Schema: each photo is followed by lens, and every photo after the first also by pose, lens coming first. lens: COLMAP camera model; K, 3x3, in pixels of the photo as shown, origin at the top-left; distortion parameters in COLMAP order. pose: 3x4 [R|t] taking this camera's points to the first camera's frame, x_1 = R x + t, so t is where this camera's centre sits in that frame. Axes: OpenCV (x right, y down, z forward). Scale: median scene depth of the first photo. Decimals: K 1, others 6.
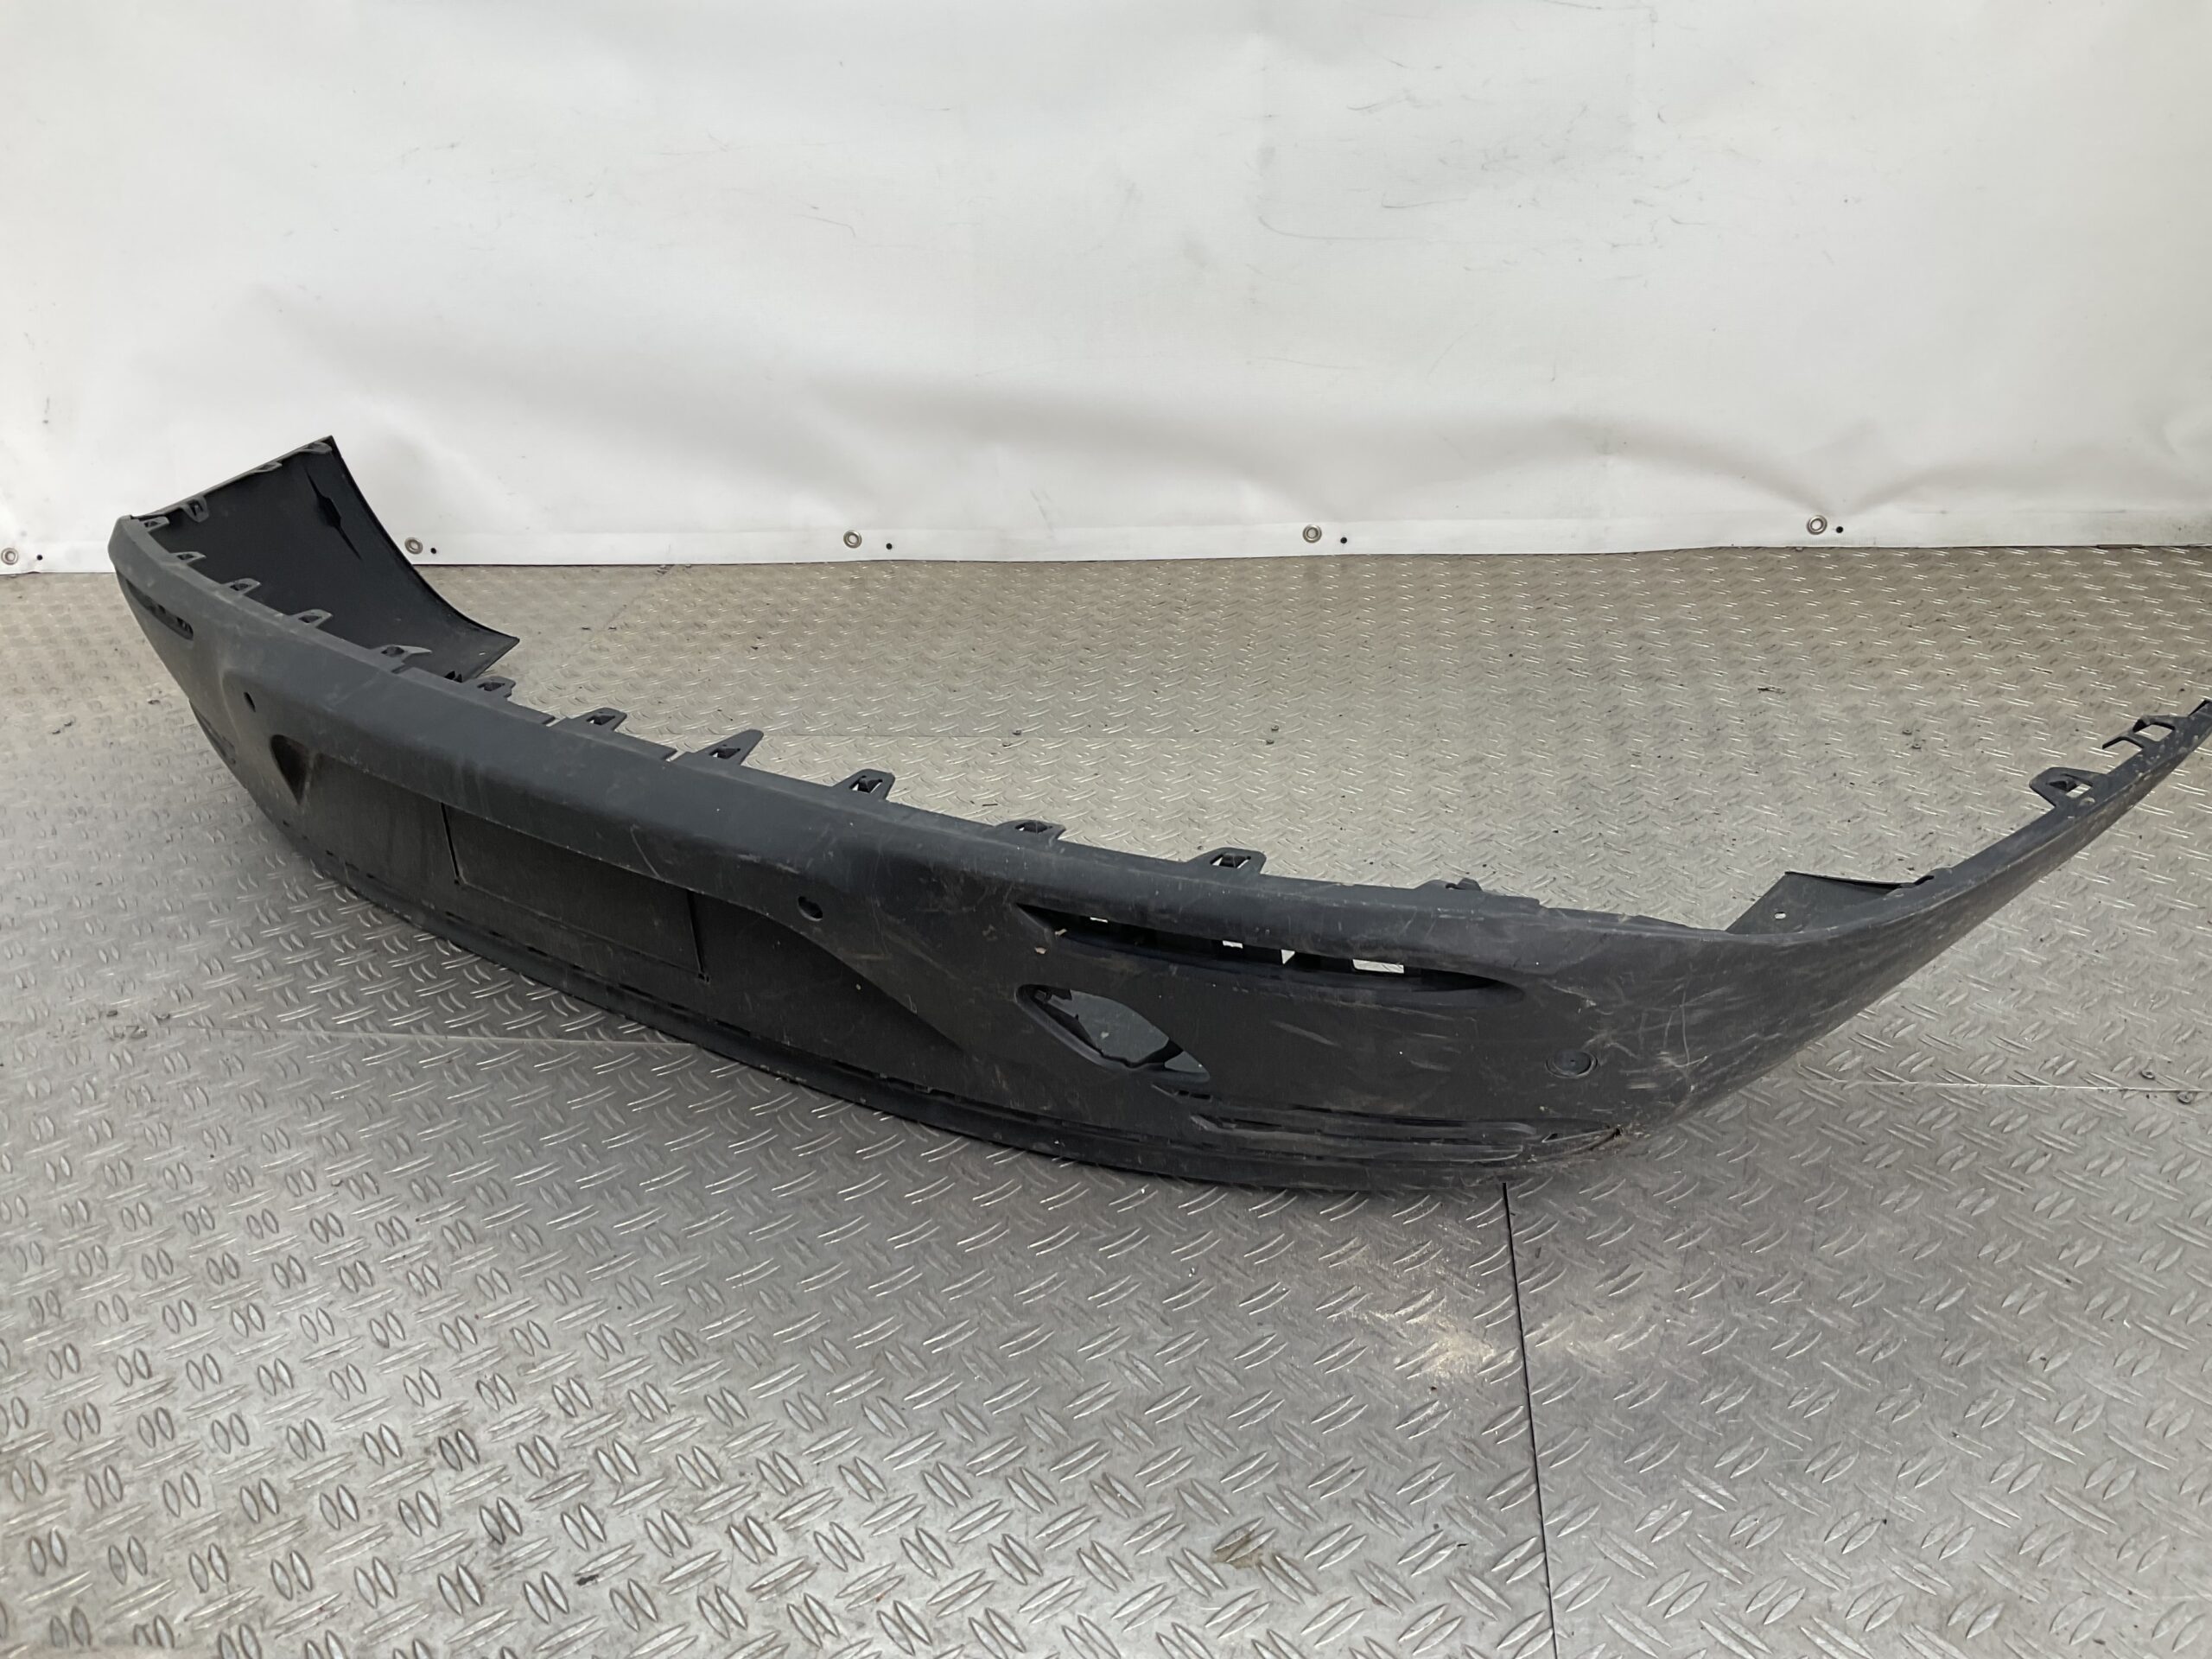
lens RADIAL K [[1859.4, 0, 1170.8], [0, 1859.4, 784.3], [0, 0, 1]] dist [0.034948, -0.076310]
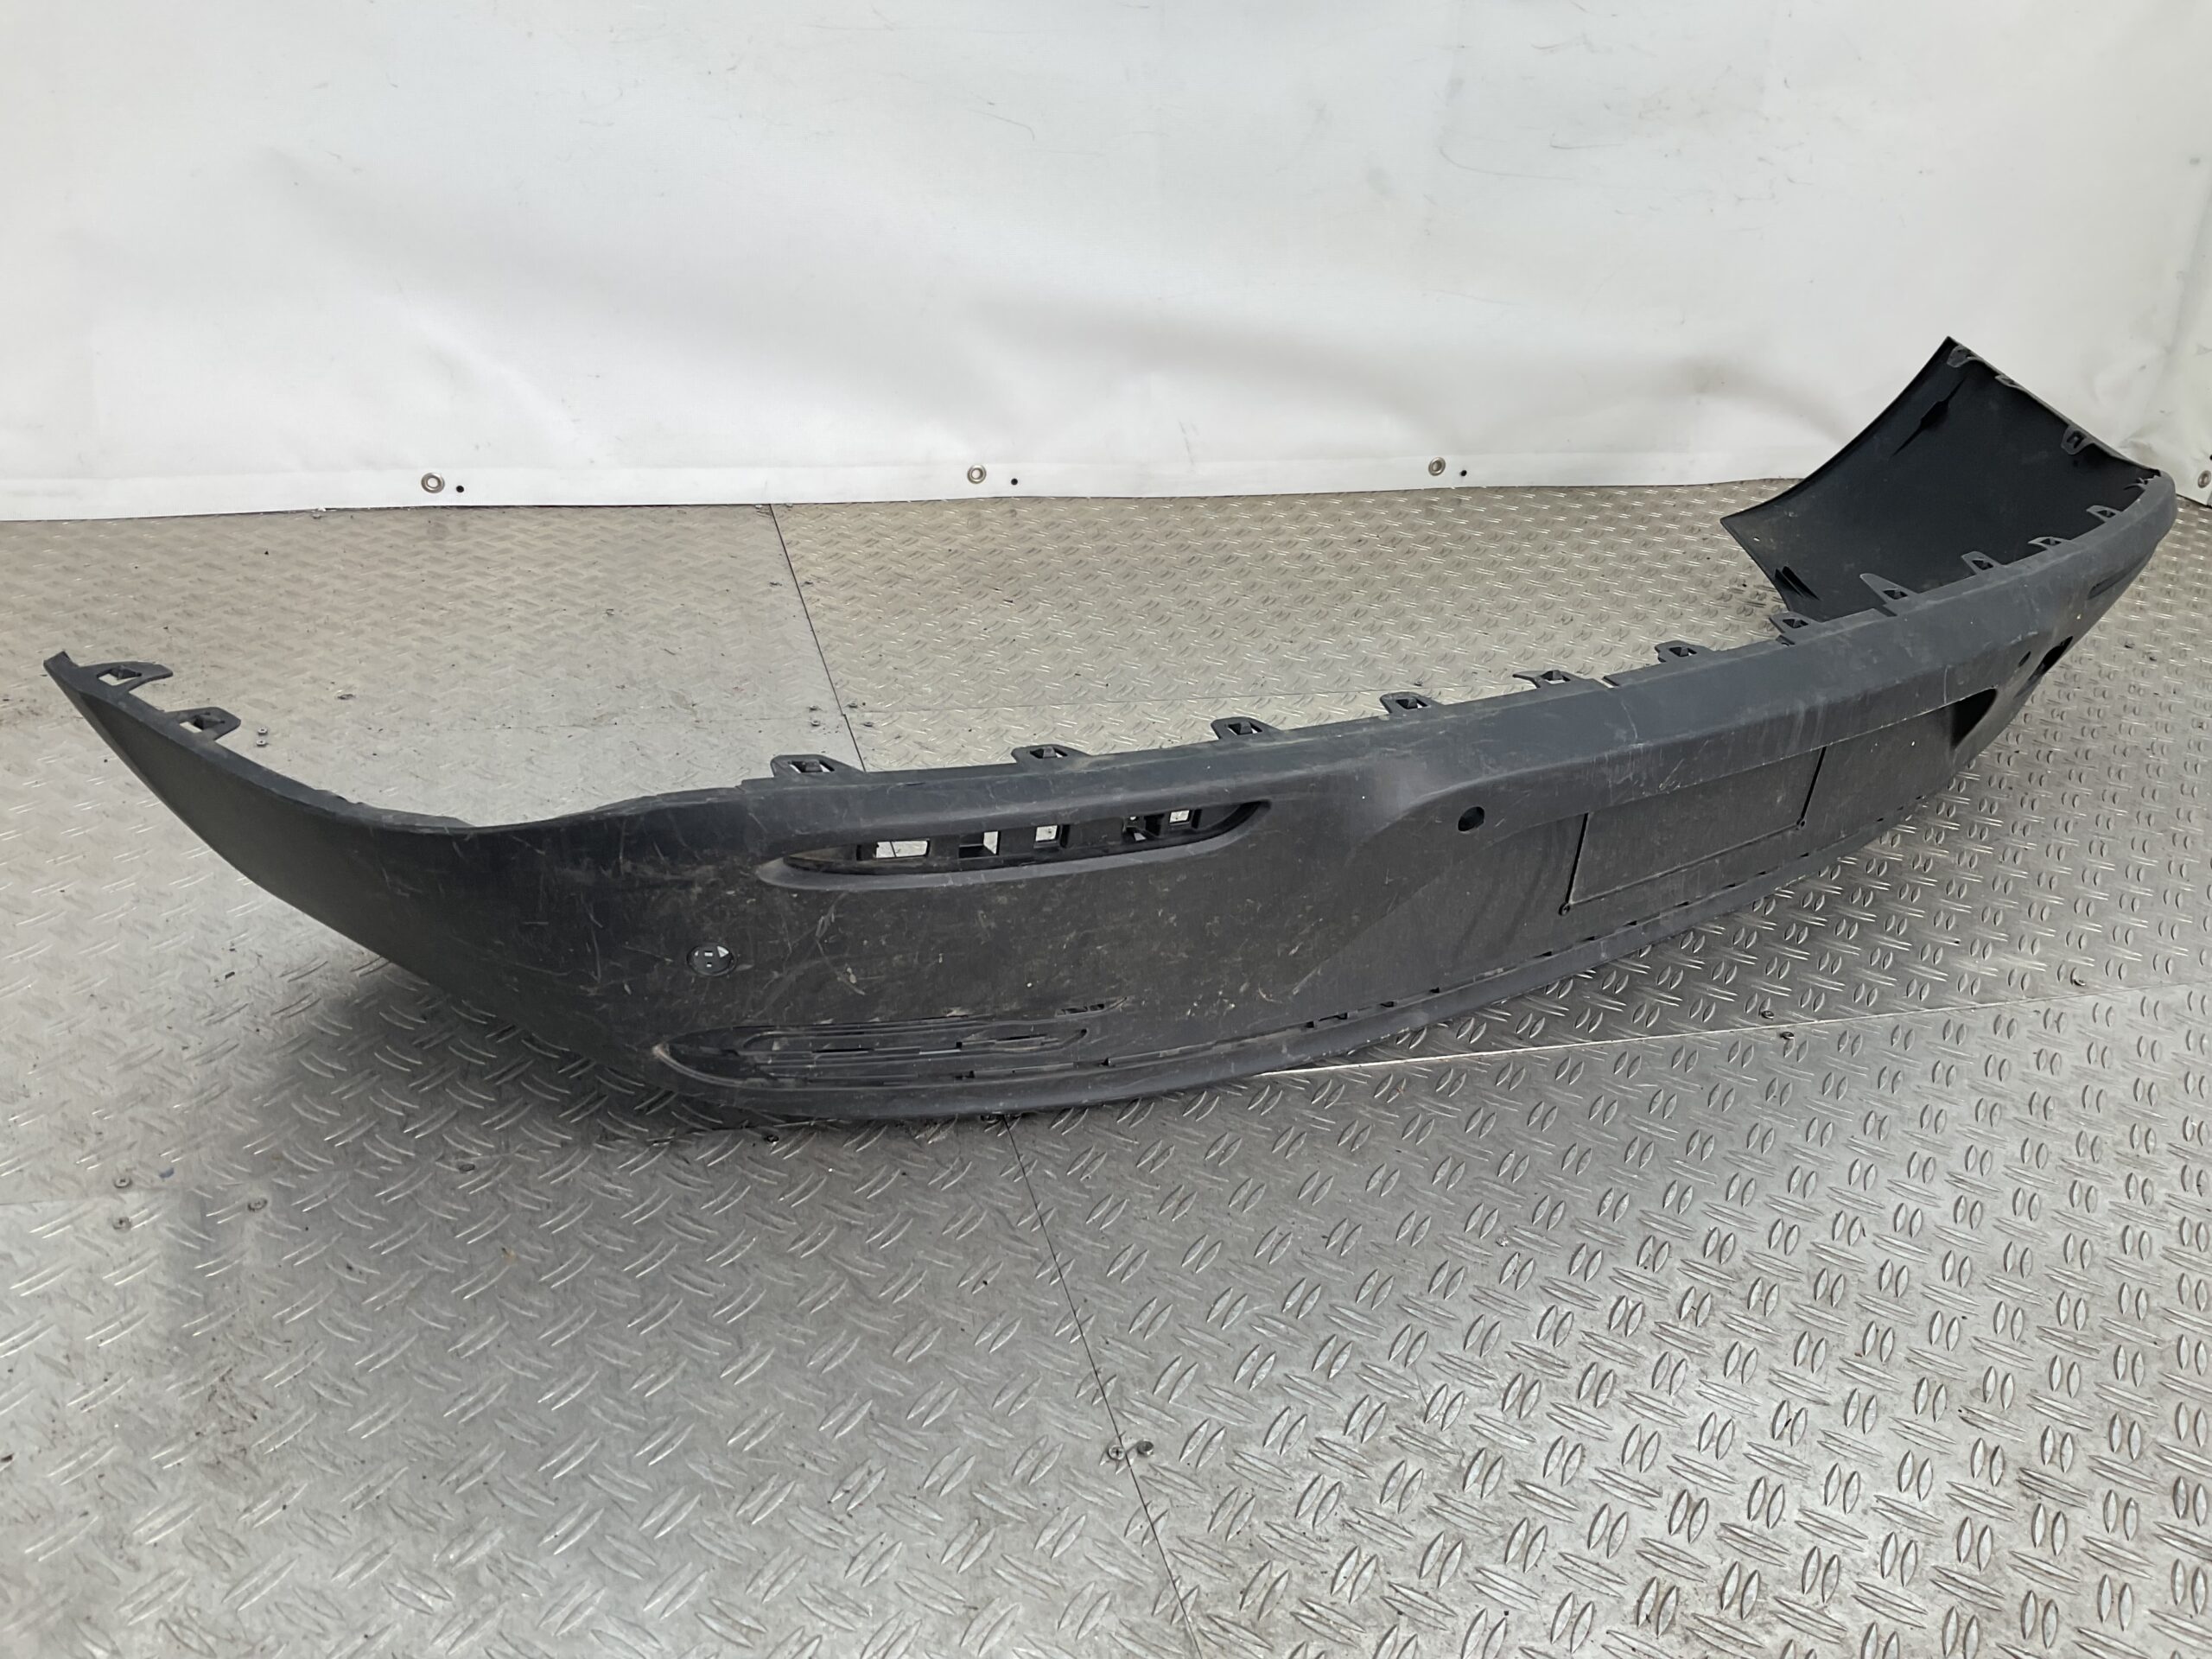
lens RADIAL K [[1859.4, 0, 1036.1], [0, 1859.4, 728.7], [0, 0, 1]] dist [0.034948, -0.076310]
pose [[0.918561, -0.054134, 0.391555, -0.529452], [0.054358, 0.998466, 0.010521, -0.016473], [-0.391524, 0.011620, 0.920095, 0.163581]]
